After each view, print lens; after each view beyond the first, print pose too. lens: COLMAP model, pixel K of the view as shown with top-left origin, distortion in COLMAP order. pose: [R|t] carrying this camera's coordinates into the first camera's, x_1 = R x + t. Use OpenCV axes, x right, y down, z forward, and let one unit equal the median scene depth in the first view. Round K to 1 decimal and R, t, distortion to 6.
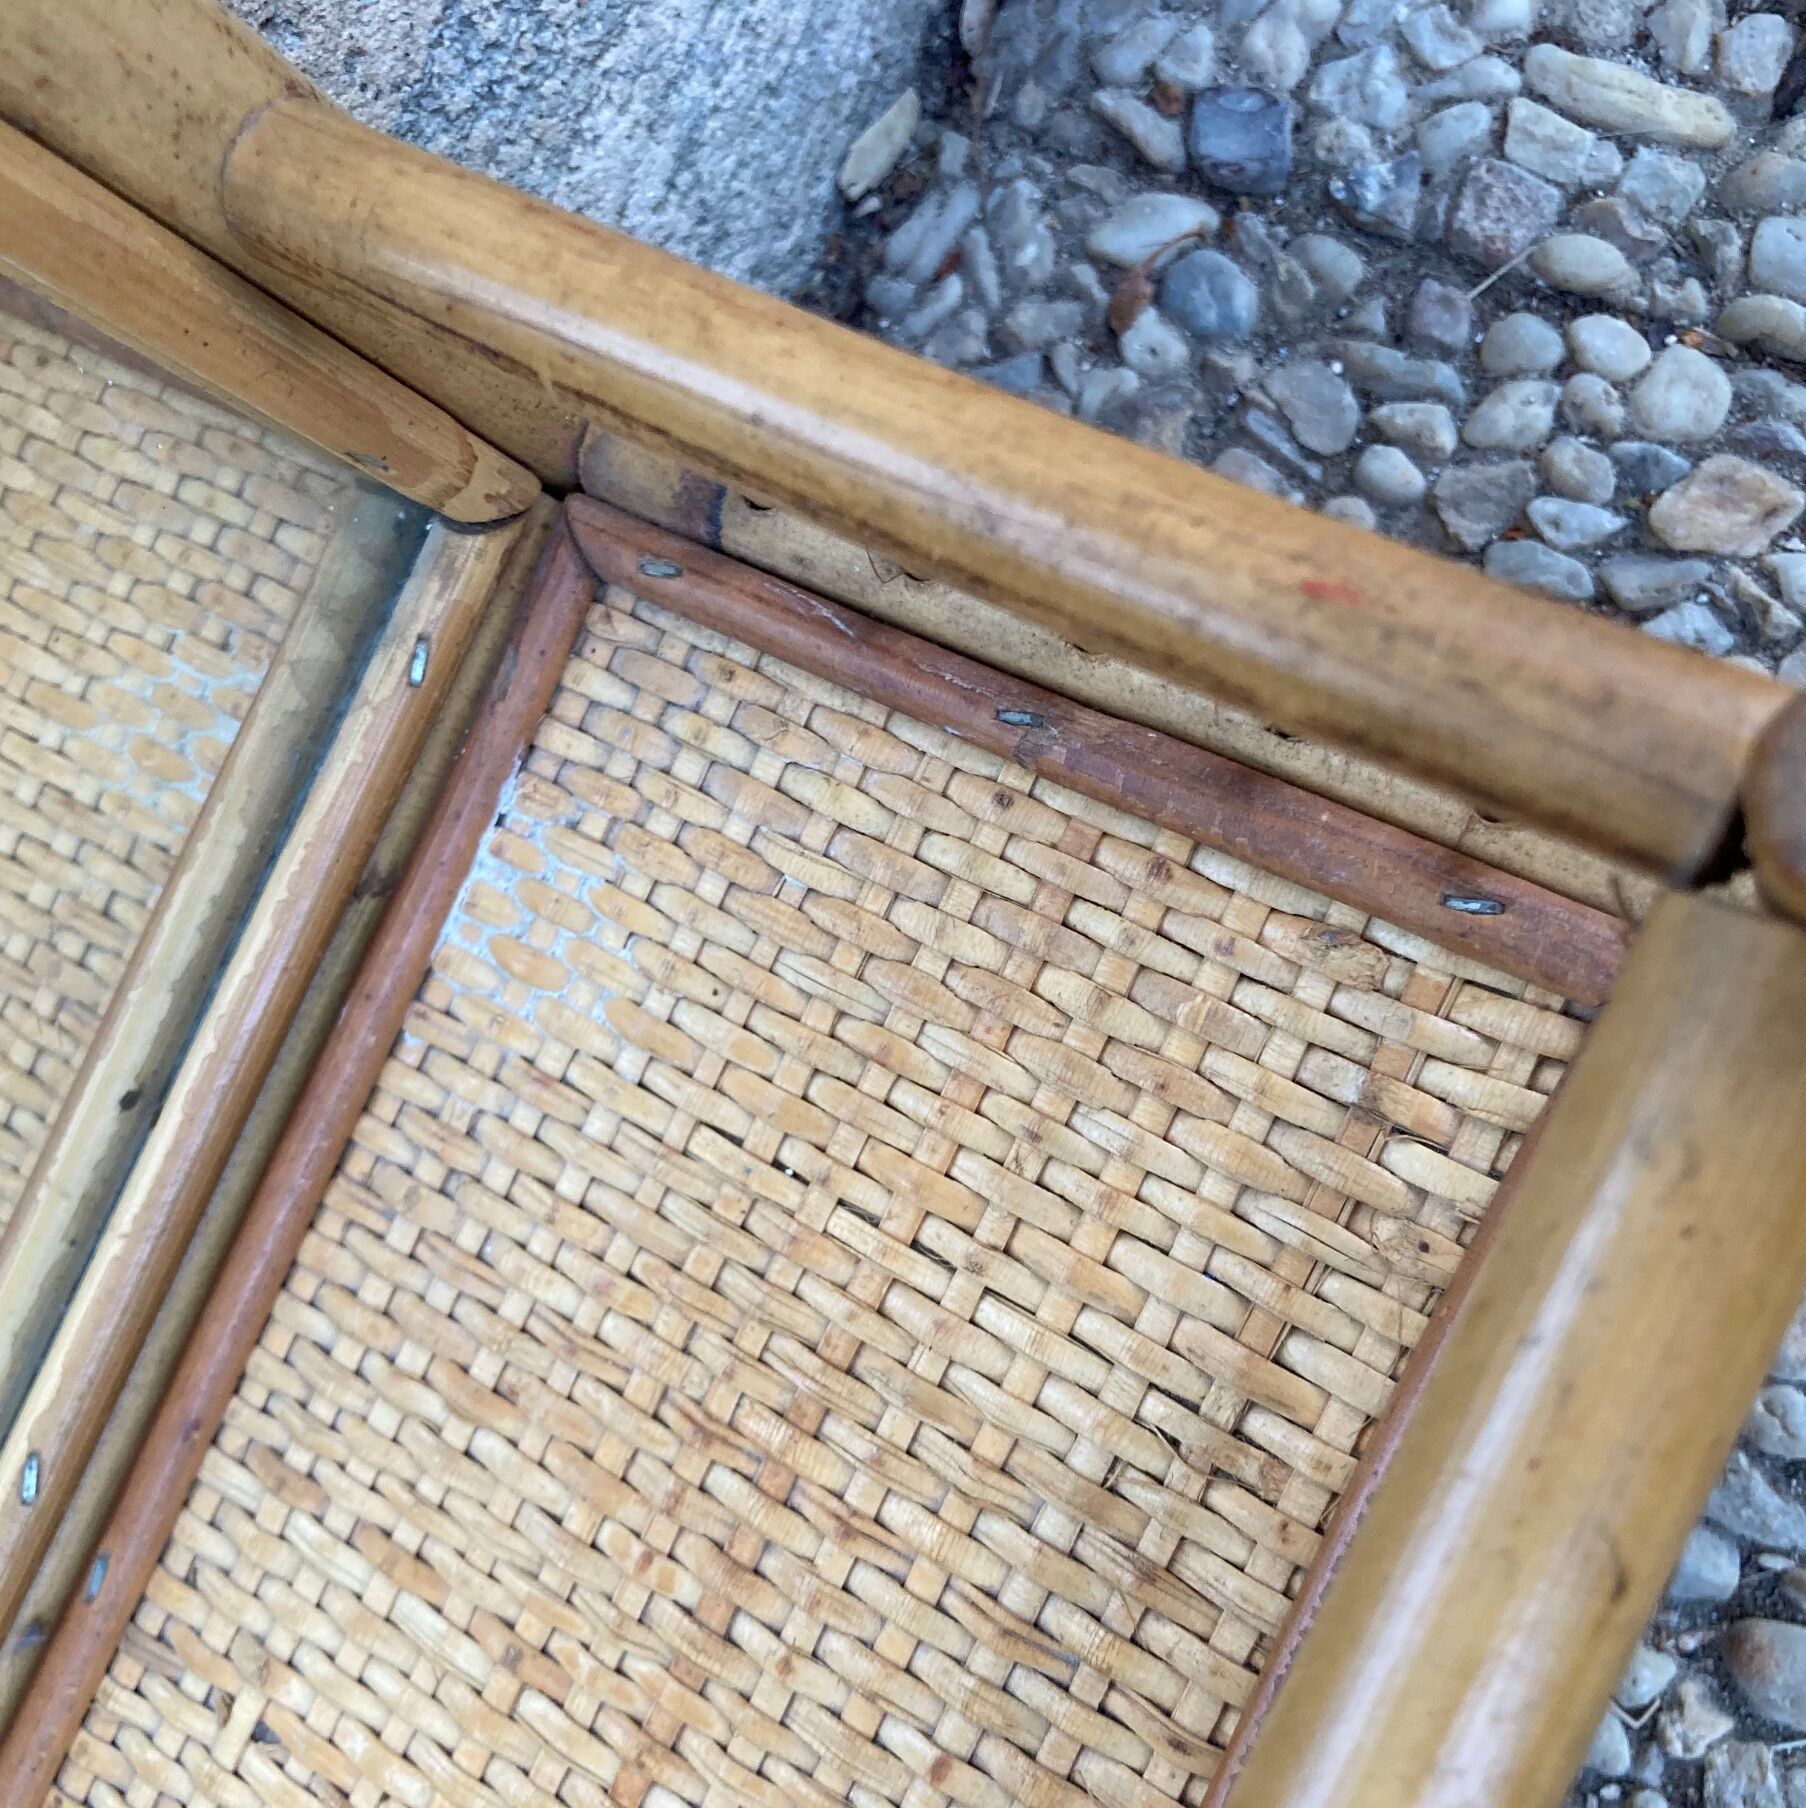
lens RADIAL K [[2074.6, 0, 895.6], [0, 2074.6, 904.5], [0, 0, 1]] dist [-0.004935, 0.000000]
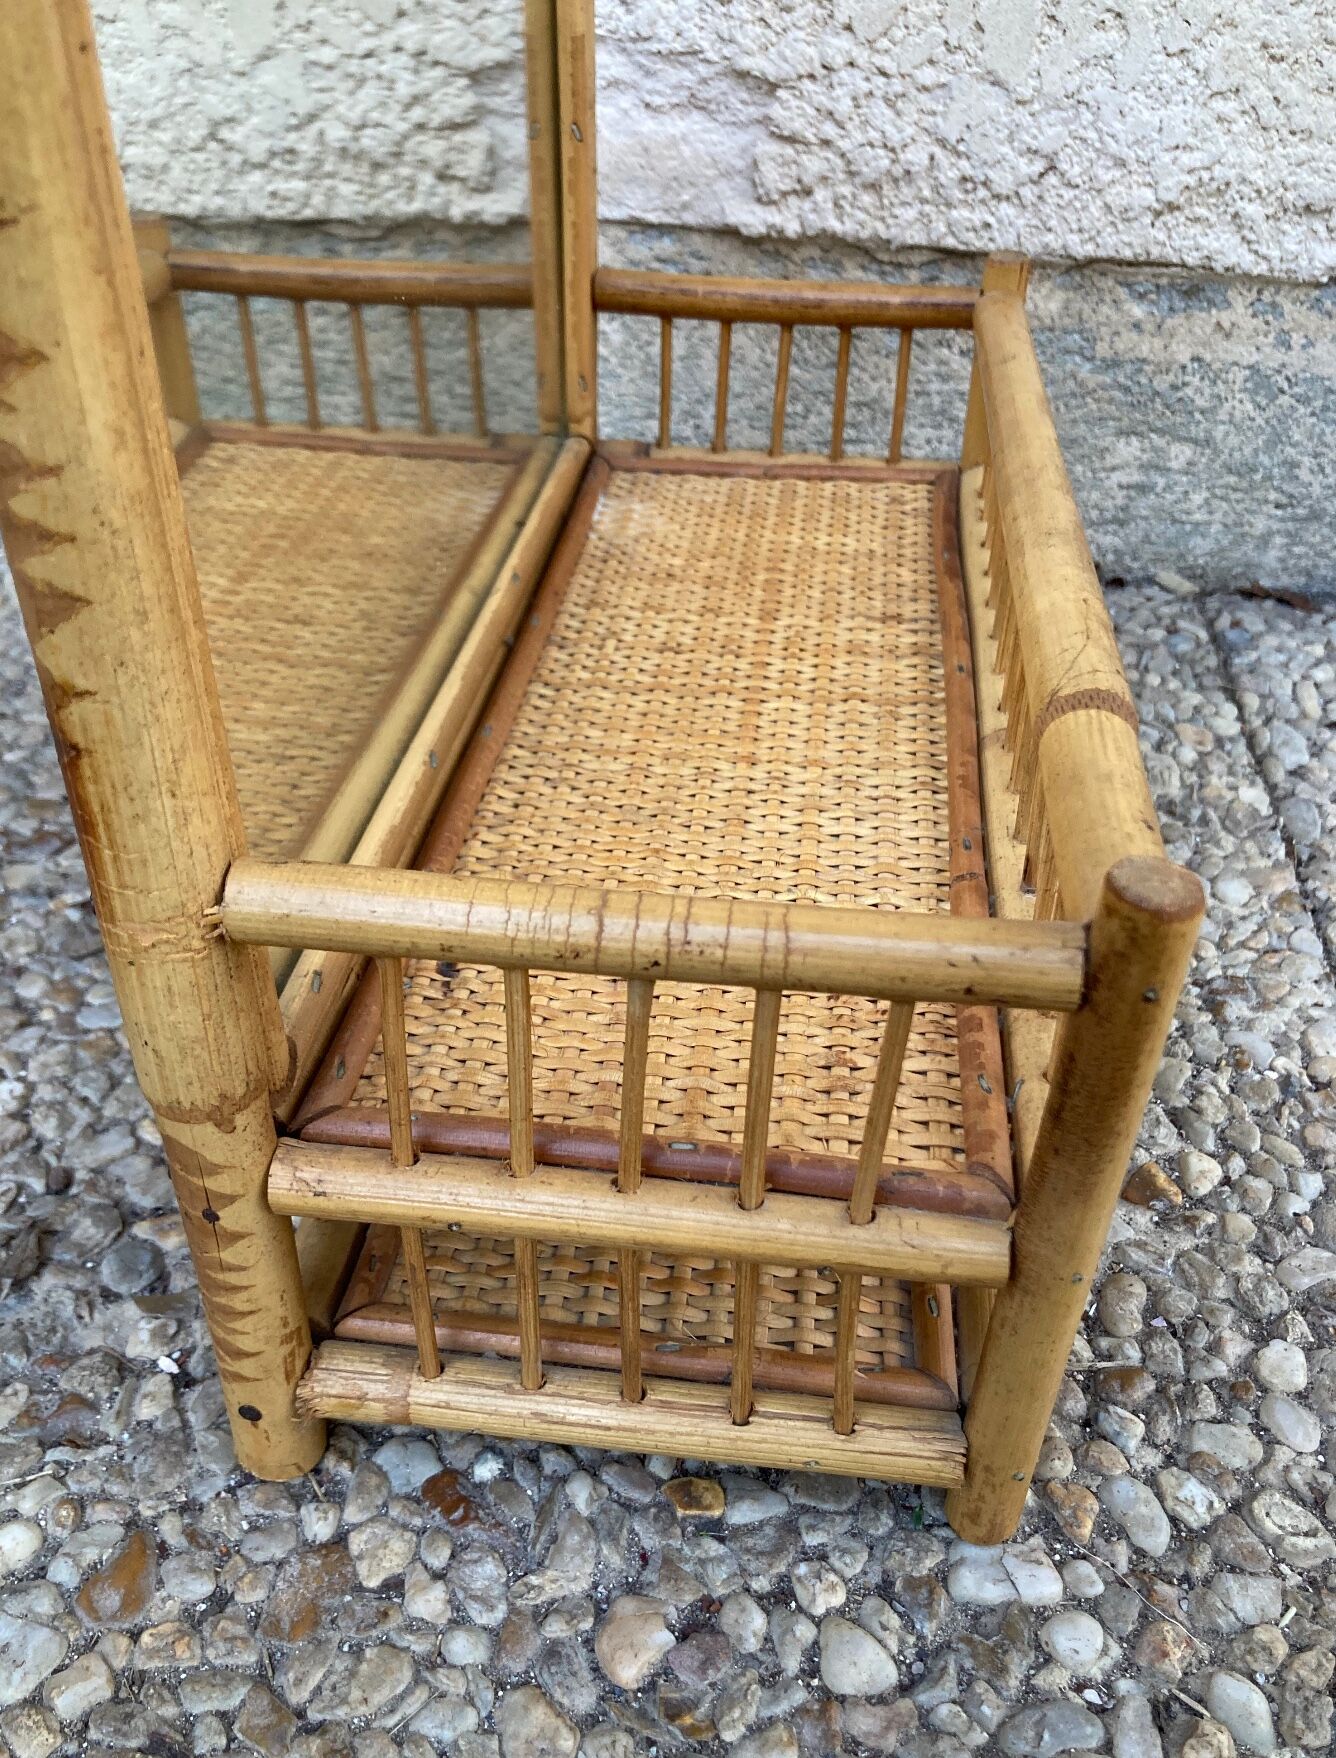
lens RADIAL K [[1517.0, 0, 665.3], [0, 1517.0, 914.4], [0, 0, 1]] dist [-0.002761, 0.013252]
pose [[0.312038, 0.823224, -0.474272, 1.357400], [-0.950035, 0.274643, -0.148342, 0.876470], [0.008137, 0.496863, 0.867791, -0.702314]]
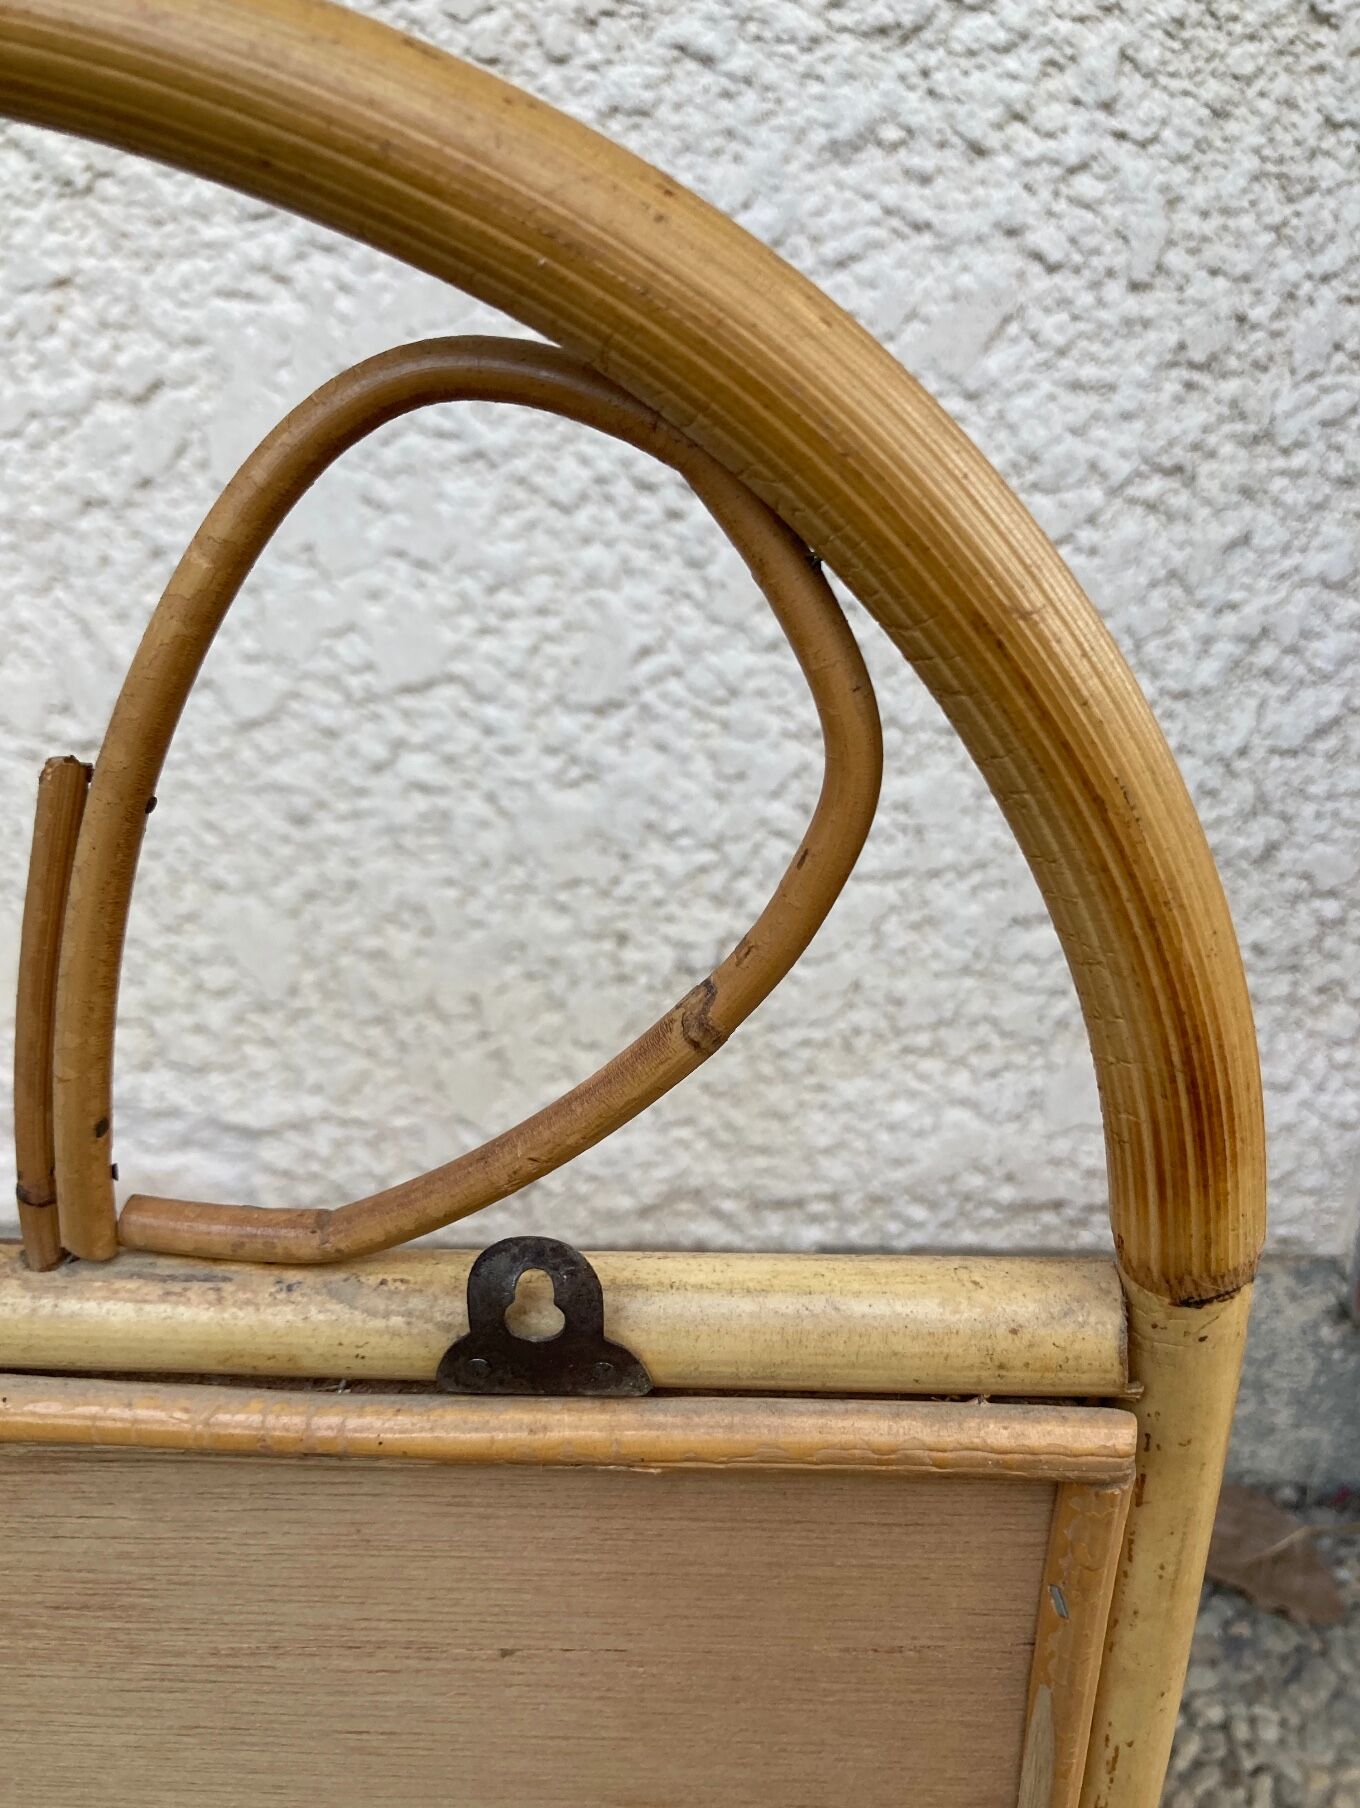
lens RADIAL K [[1560.2, 0, 684.4], [0, 1560.2, 911.6], [0, 0, 1]] dist [-0.002761, 0.013252]
pose [[0.398831, 0.682499, -0.612478, 0.874164], [-0.916960, 0.304702, -0.257566, 0.028644], [0.010835, 0.664343, 0.747349, -1.338738]]
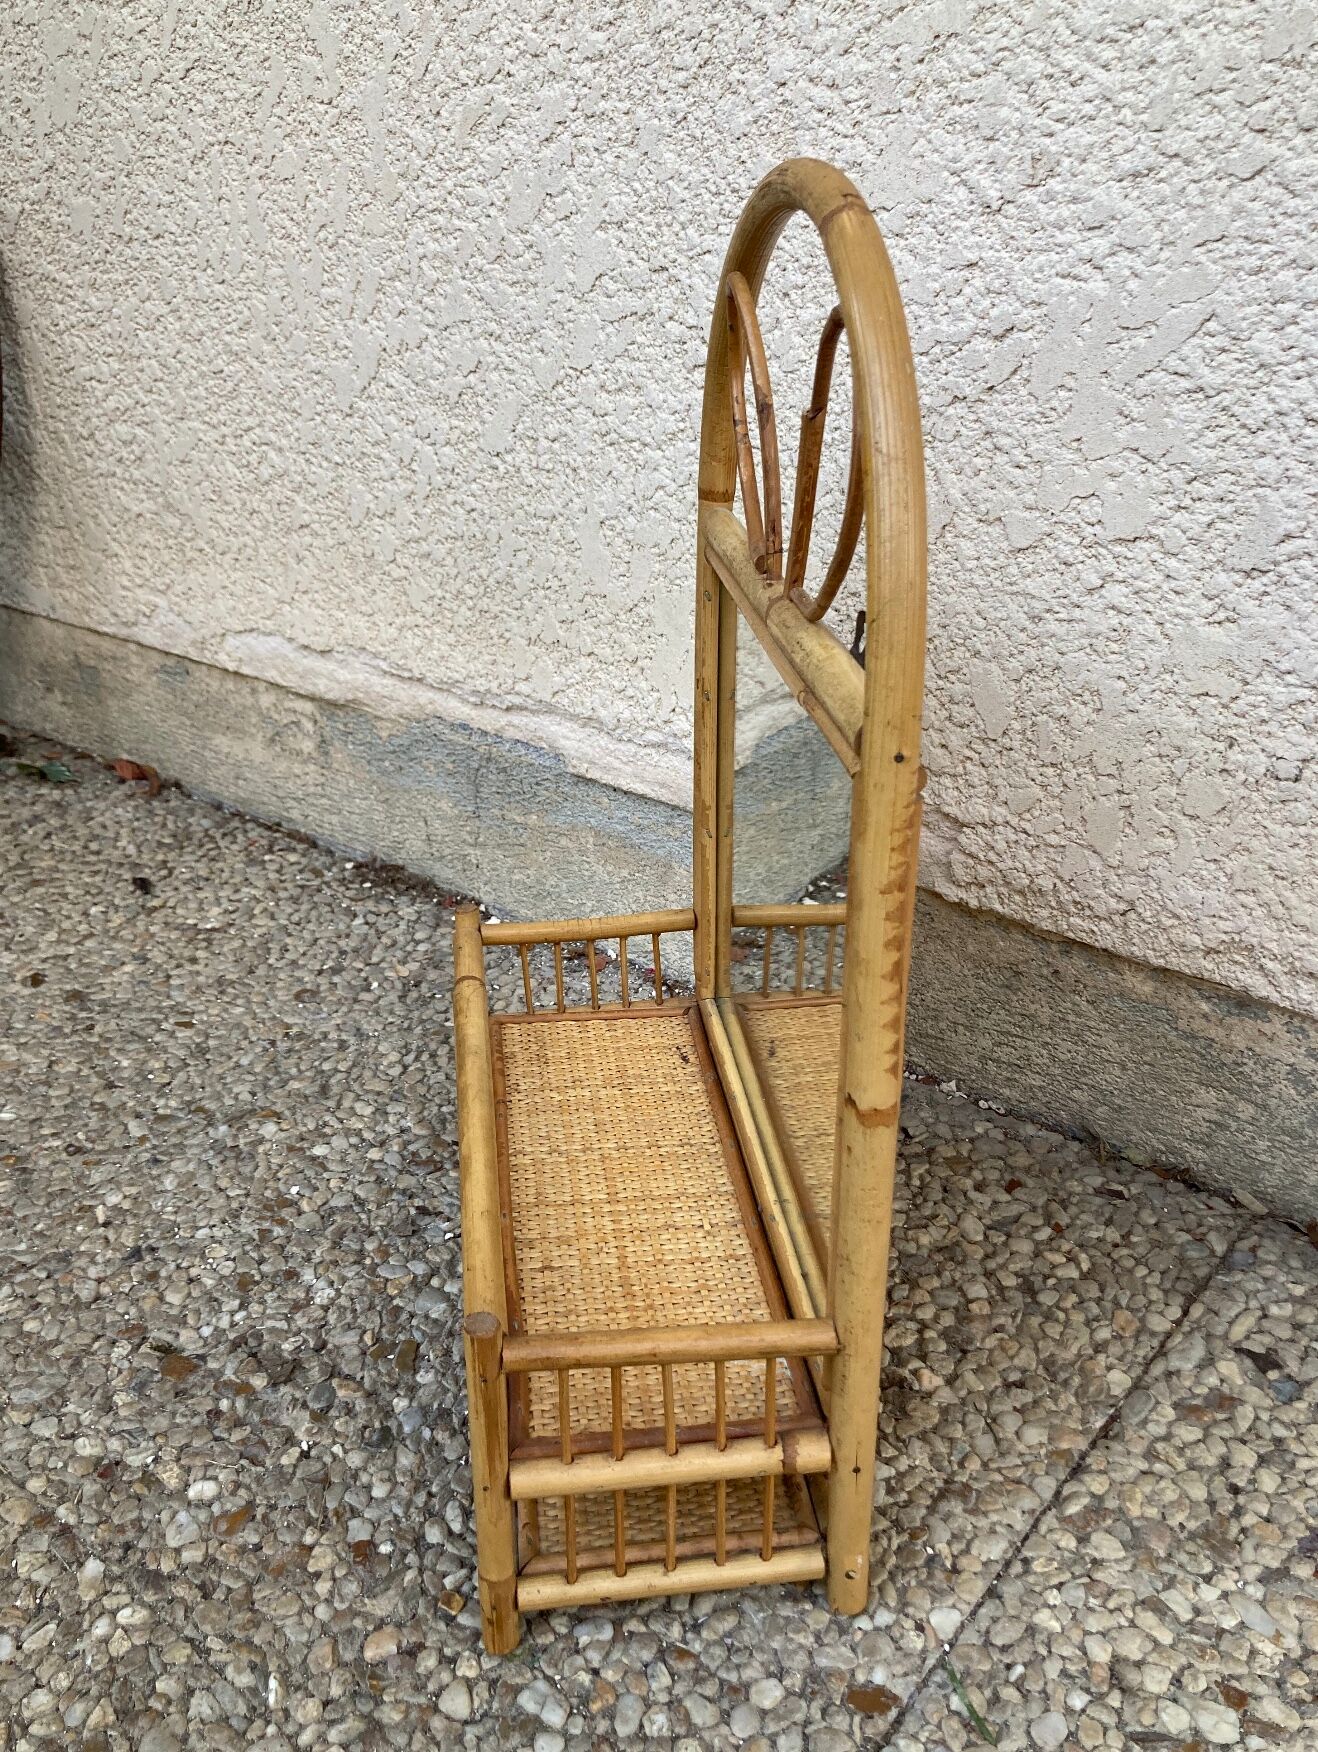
lens RADIAL K [[1511.8, 0, 633.2], [0, 1511.8, 853.8], [0, 0, 1]] dist [-0.002761, 0.013252]
pose [[-0.197014, 0.717322, -0.668307, 1.864897], [-0.944749, 0.043249, 0.324929, -0.278285], [0.261982, 0.695398, 0.669169, -1.806168]]
